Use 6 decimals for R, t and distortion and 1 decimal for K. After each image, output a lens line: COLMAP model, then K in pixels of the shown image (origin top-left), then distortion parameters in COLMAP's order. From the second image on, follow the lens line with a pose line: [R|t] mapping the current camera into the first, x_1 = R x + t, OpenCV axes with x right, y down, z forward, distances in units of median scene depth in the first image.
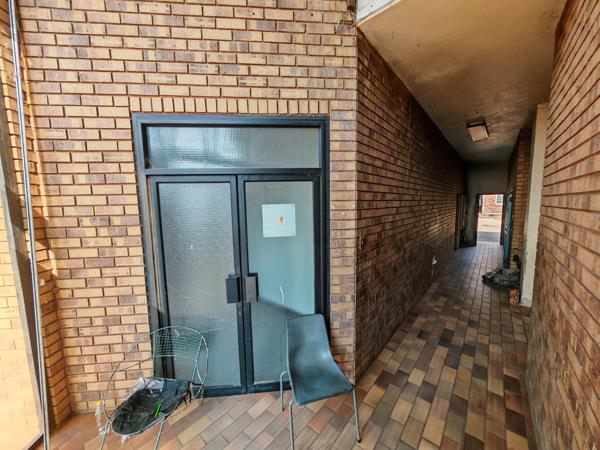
lens RADIAL K [[224.1, 0, 297.7], [0, 224.1, 226.4], [0, 0, 1]] dist [-0.000080, -0.000042]
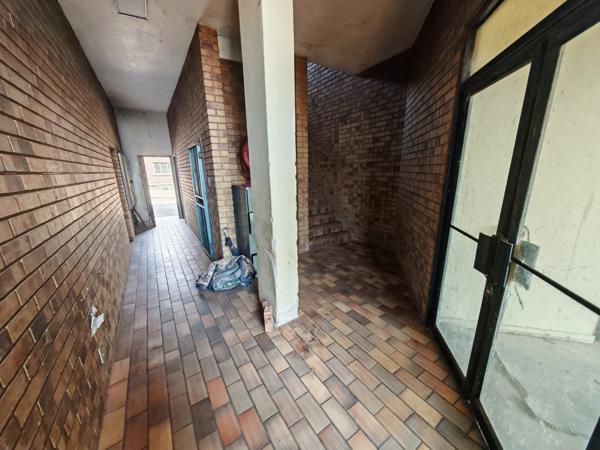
lens RADIAL K [[224.1, 0, 297.7], [0, 224.1, 226.4], [0, 0, 1]] dist [-0.000080, -0.000042]
pose [[0.269218, -0.225018, 0.936423, 0.237510], [0.113533, 0.972958, 0.201156, -0.009662], [-0.956364, 0.052160, 0.287484, 0.352813]]
